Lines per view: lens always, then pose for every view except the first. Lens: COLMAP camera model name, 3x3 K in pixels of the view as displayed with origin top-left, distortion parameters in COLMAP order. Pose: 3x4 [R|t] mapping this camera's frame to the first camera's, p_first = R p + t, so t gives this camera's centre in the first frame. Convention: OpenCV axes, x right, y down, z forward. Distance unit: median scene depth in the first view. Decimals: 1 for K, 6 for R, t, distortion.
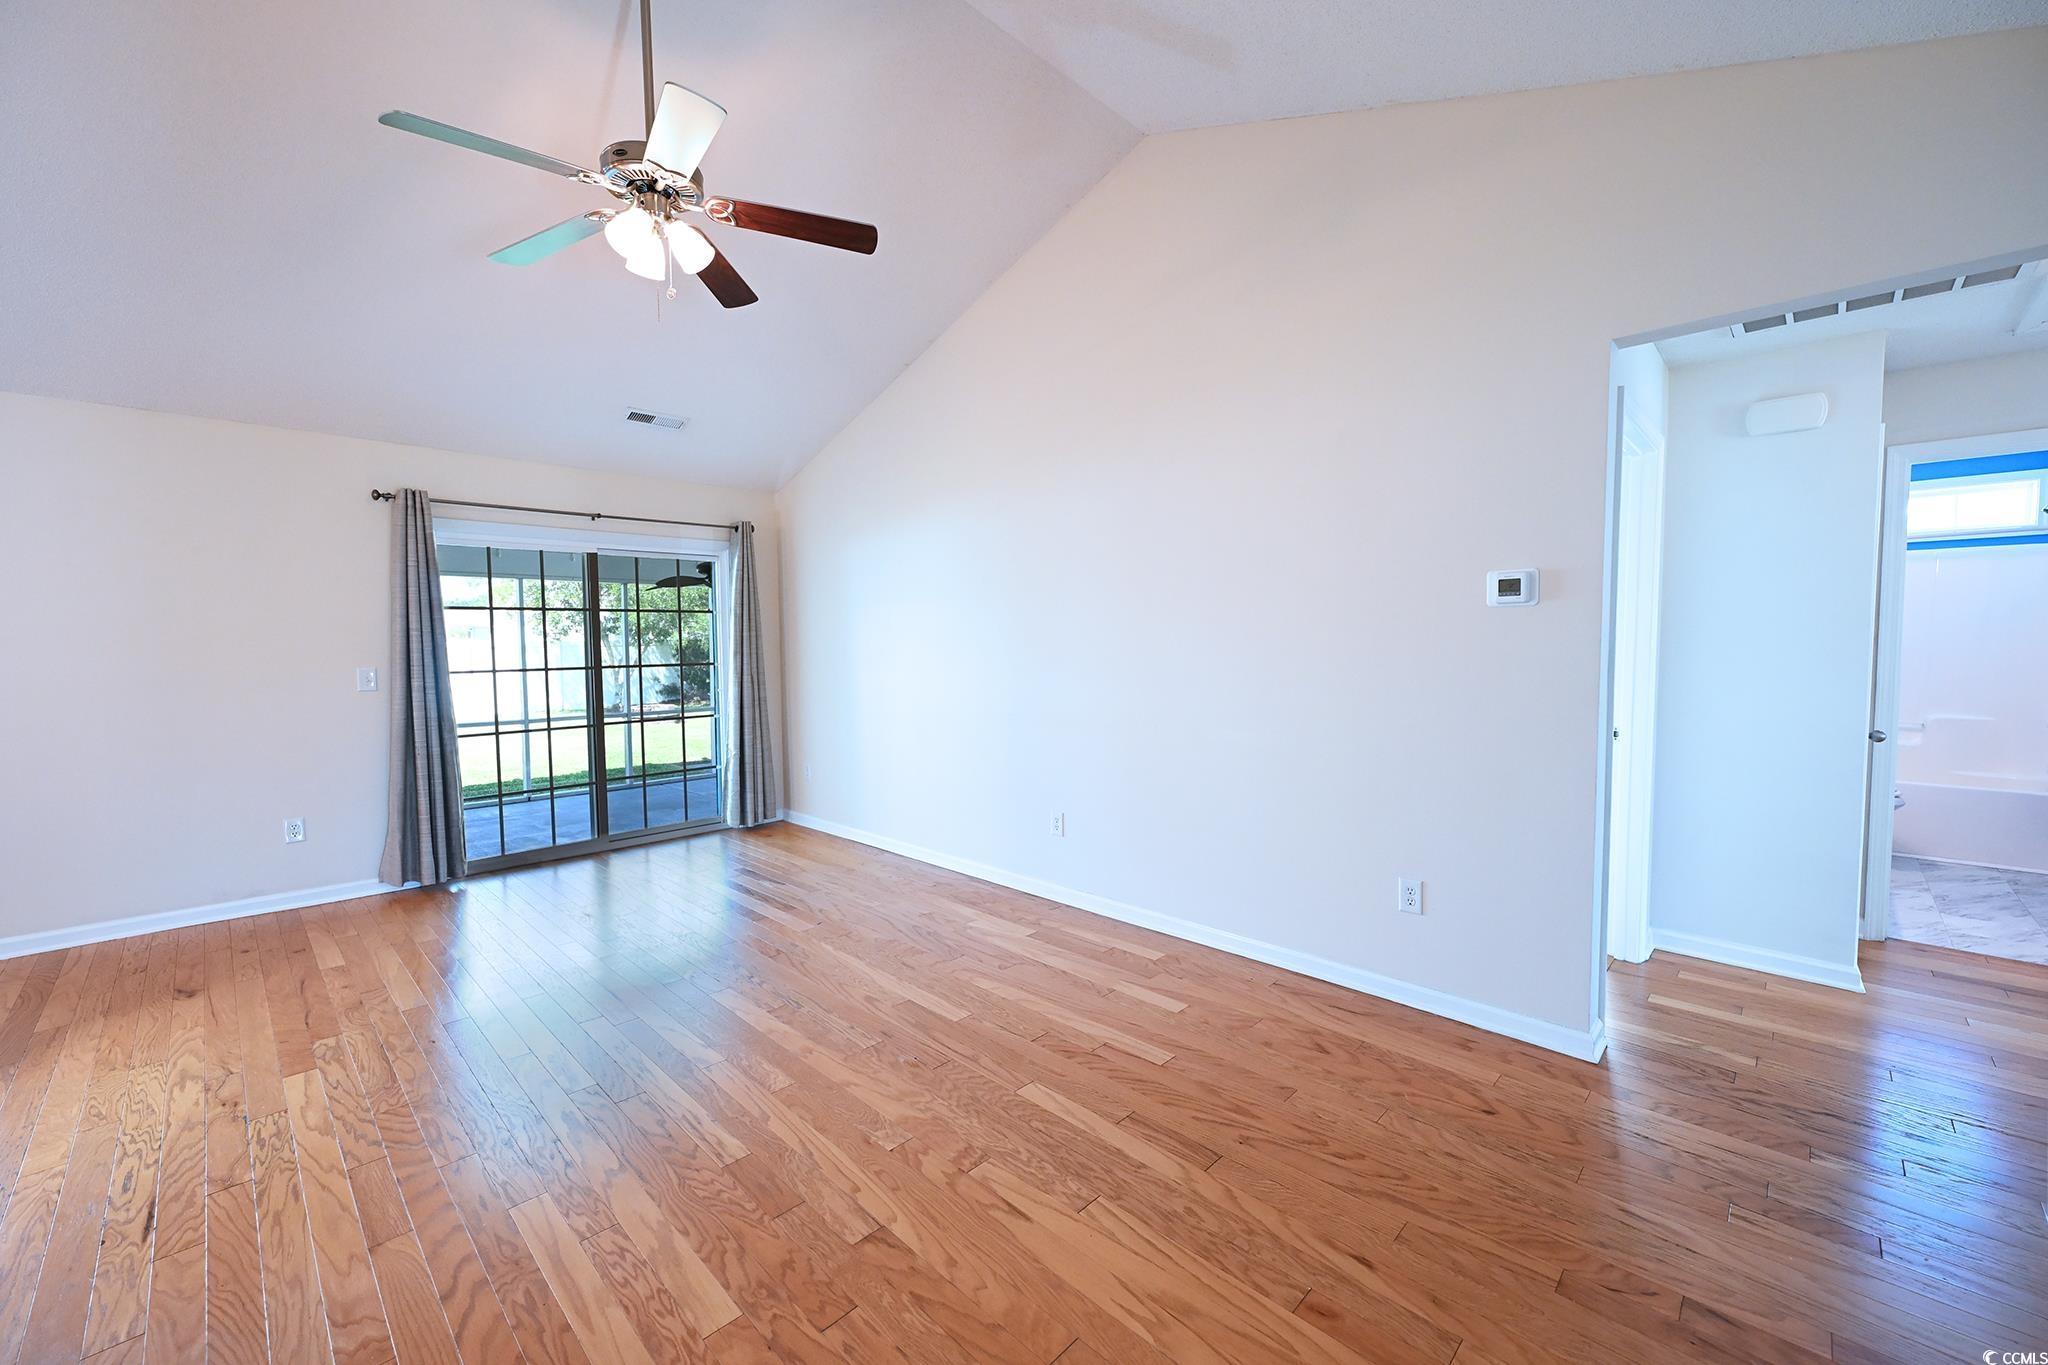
lens RADIAL K [[806.5, 0, 1028.2], [0, 806.5, 682.2], [0, 0, 1]] dist [0.000347, -0.000606]
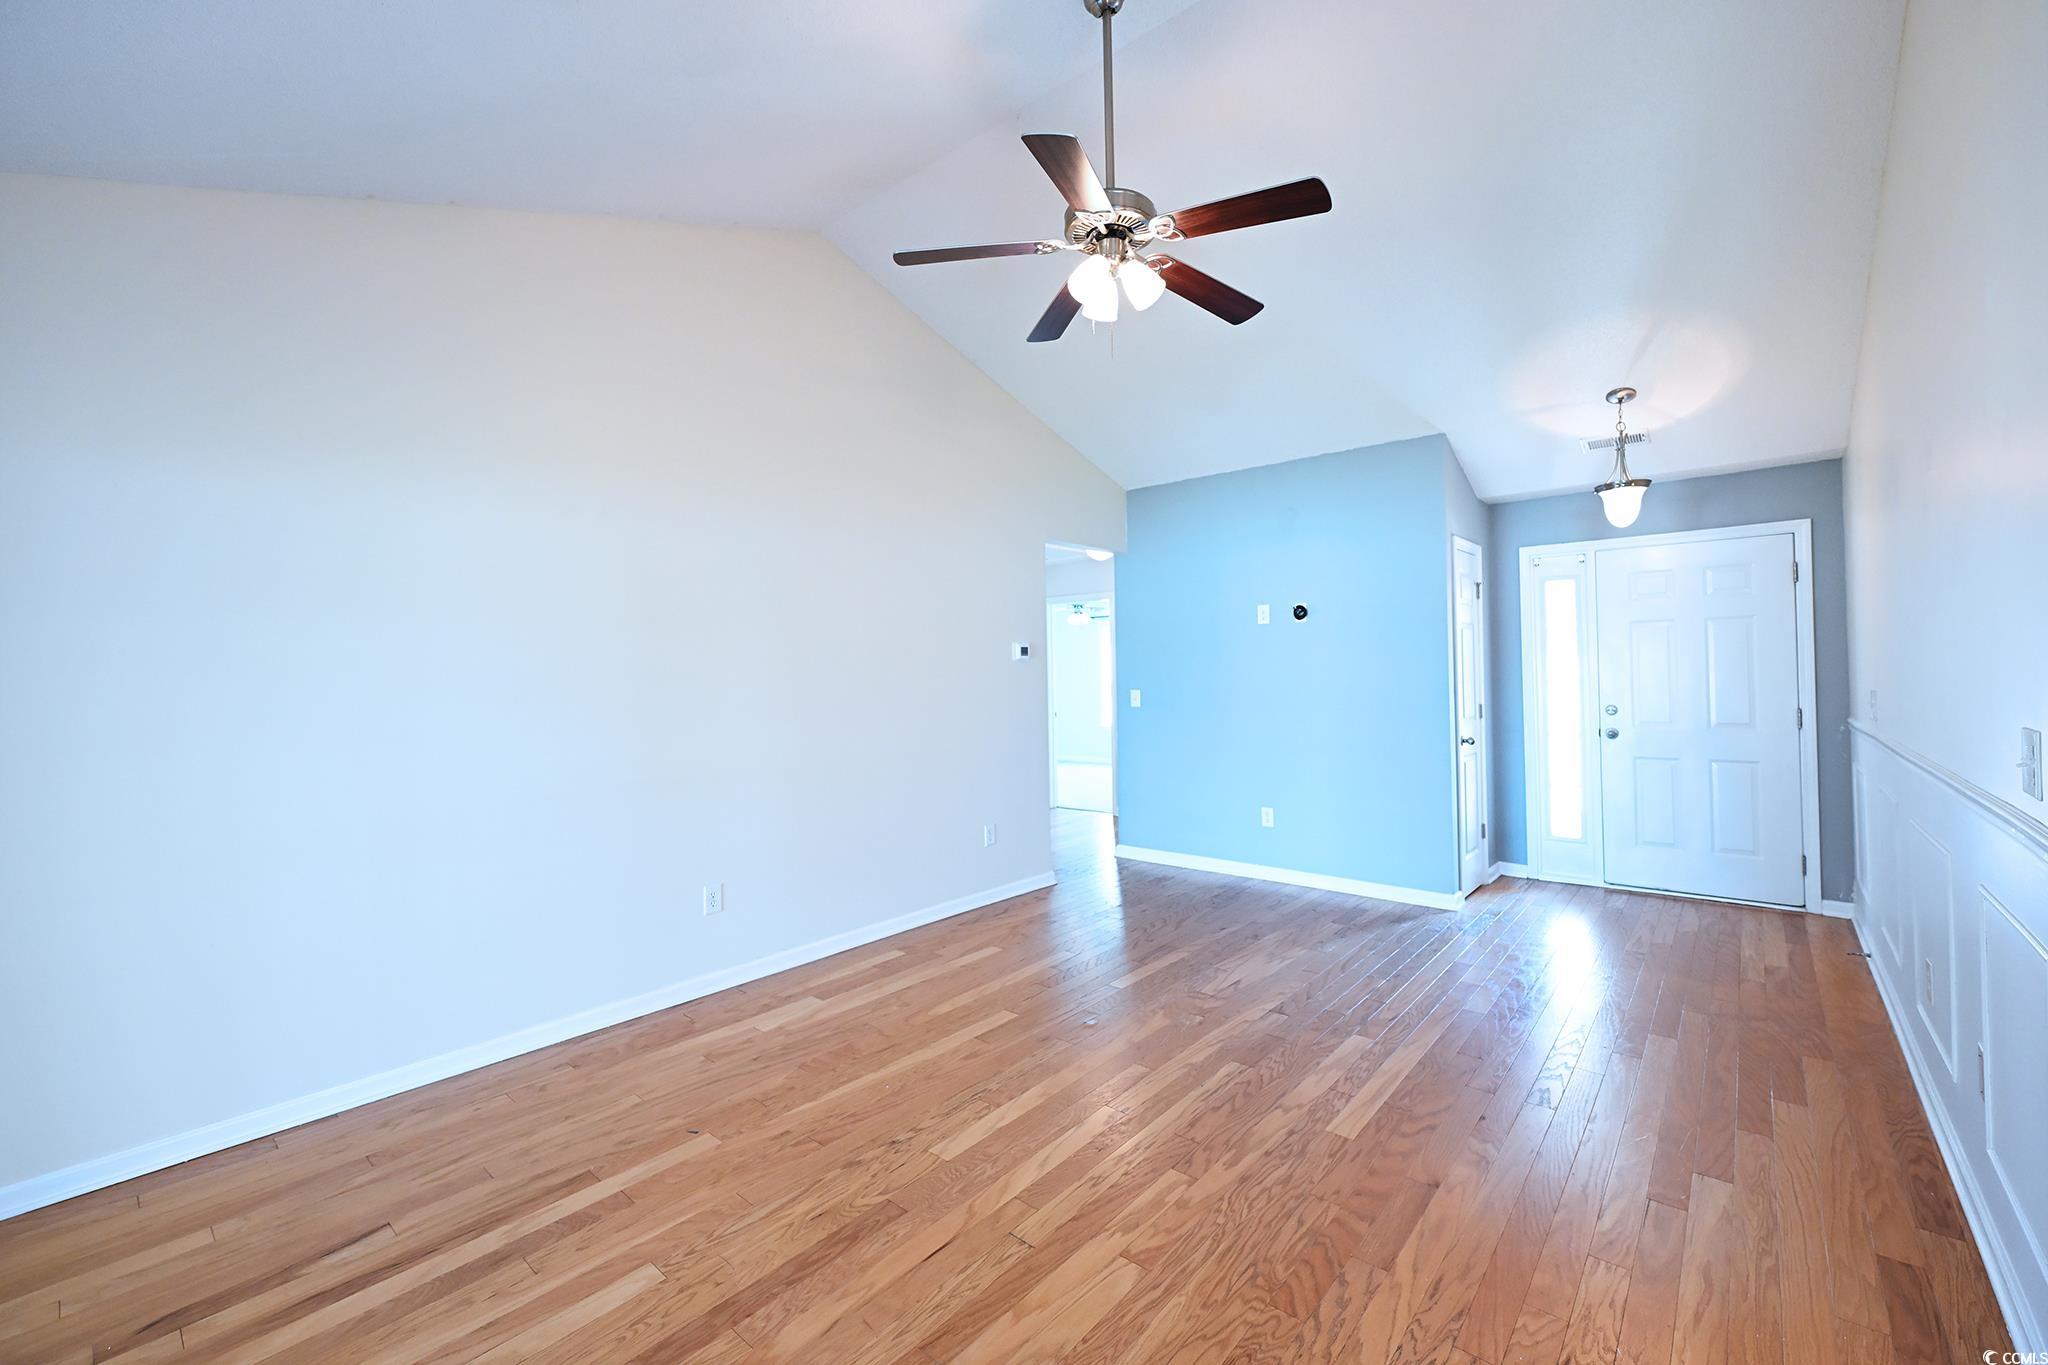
lens RADIAL K [[806.5, 0, 1061.6], [0, 806.5, 664.4], [0, 0, 1]] dist [0.000347, -0.000606]
pose [[-0.068630, 0.020748, 0.997426, -1.302928], [0.072232, 0.997263, -0.015774, -0.049923], [-0.995024, 0.070964, -0.069941, 1.041671]]
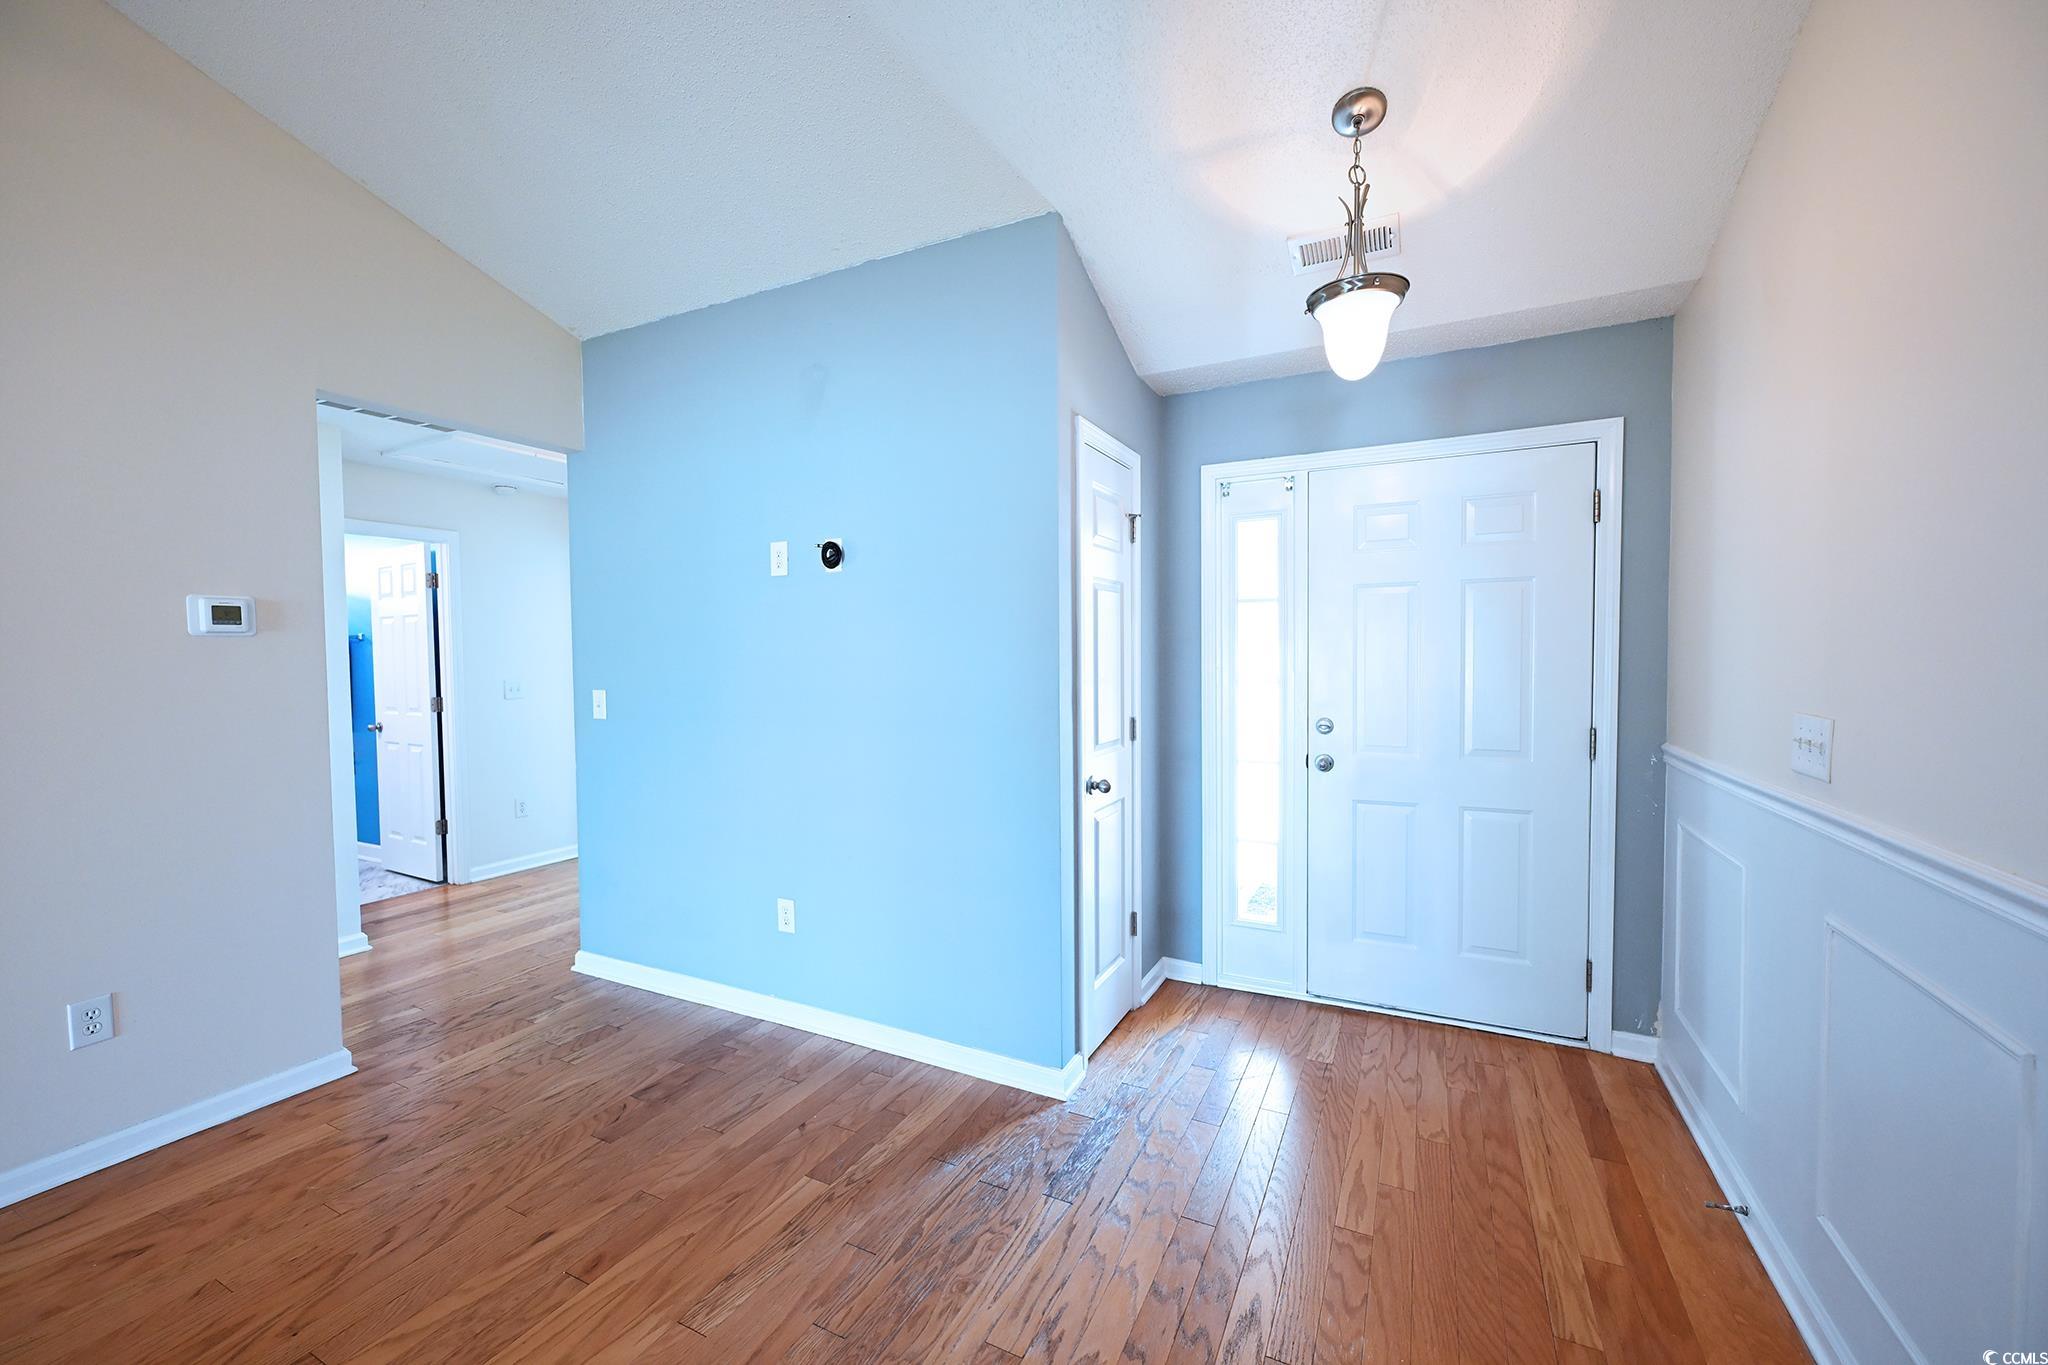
lens RADIAL K [[806.5, 0, 1012.6], [0, 806.5, 685.5], [0, 0, 1]] dist [0.000347, -0.000606]
pose [[-0.292582, -0.025826, 0.955892, -0.520129], [0.063667, 0.996891, 0.046421, -0.024682], [-0.954119, 0.074440, -0.290028, 0.426768]]
